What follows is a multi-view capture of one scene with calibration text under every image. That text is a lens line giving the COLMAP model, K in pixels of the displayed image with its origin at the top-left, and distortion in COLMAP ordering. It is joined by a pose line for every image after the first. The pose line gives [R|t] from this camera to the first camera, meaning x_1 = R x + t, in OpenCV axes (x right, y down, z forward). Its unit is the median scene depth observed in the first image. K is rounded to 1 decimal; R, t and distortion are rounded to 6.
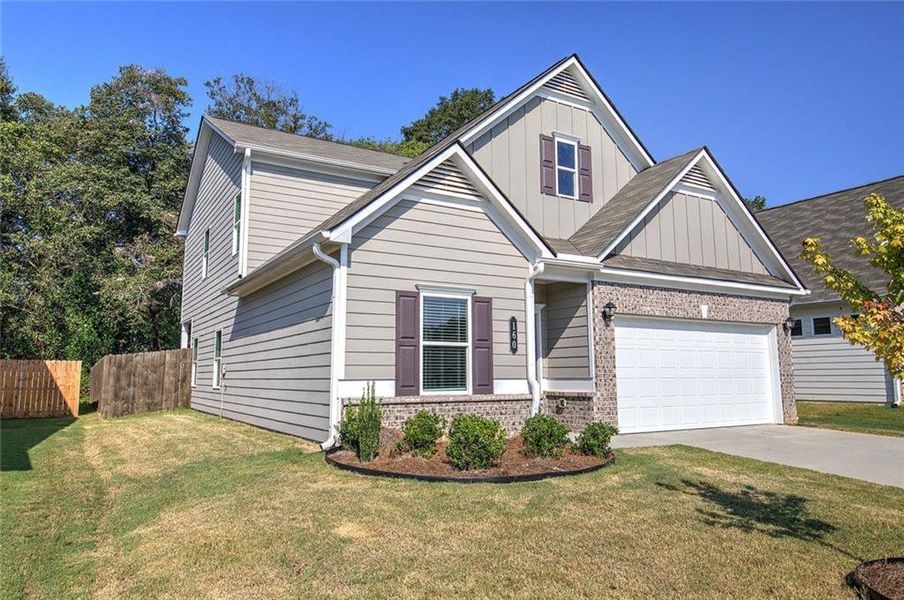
lens RADIAL K [[584.5, 0, 434.6], [0, 584.5, 299.8], [0, 0, 1]] dist [0.006571, -0.000456]
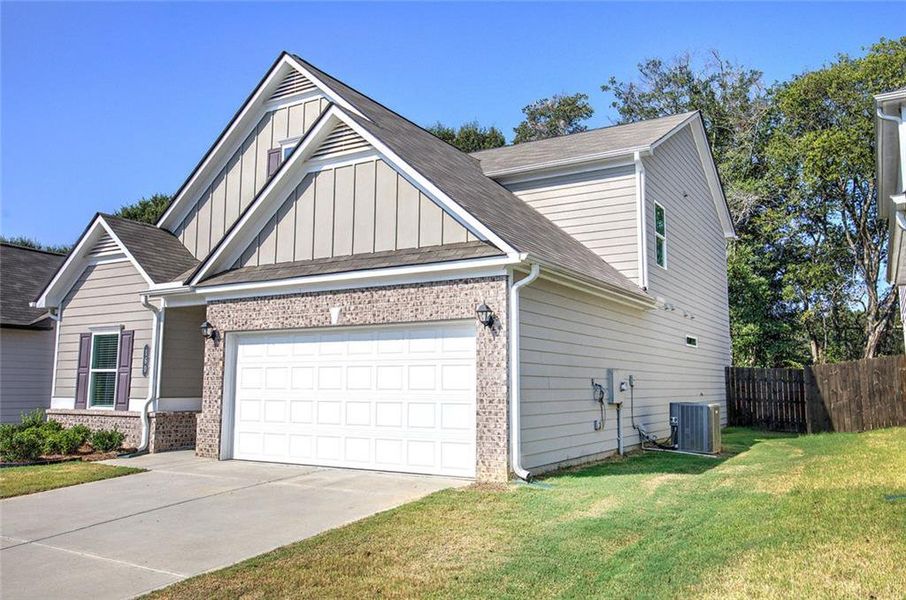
lens RADIAL K [[695.3, 0, 453.0], [0, 695.3, 300.0], [0, 0, 1]] dist [0.017045, 0.000762]
pose [[0.500429, -0.109193, -0.858865, 1.403425], [0.096806, 0.992851, -0.069822, 0.082799], [0.860349, -0.048202, 0.507422, 0.709933]]
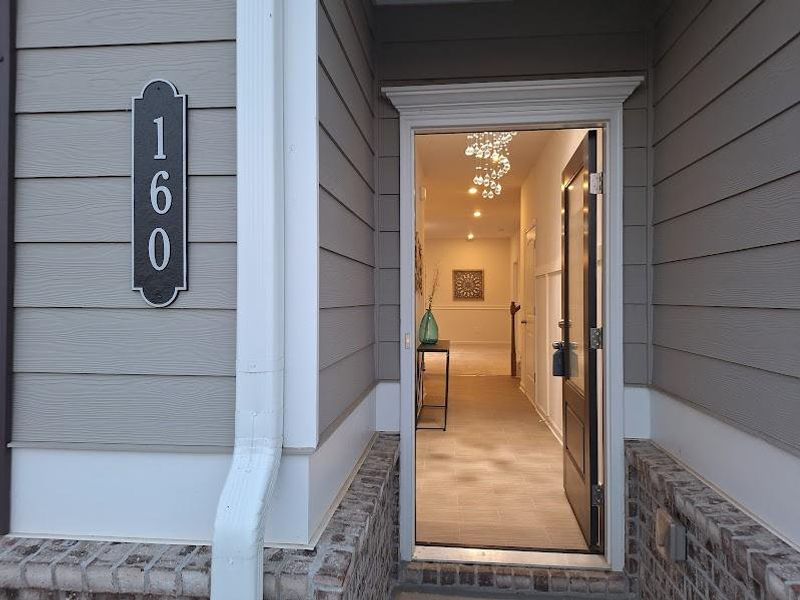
lens RADIAL K [[558.4, 0, 389.2], [0, 558.4, 295.8], [0, 0, 1]] dist [0.082577, -0.113918]
pose [[0.816943, -0.007806, -0.576666, 0.241504], [0.072662, 0.993333, 0.089492, 0.068408], [0.572123, -0.115012, 0.812064, 0.773486]]
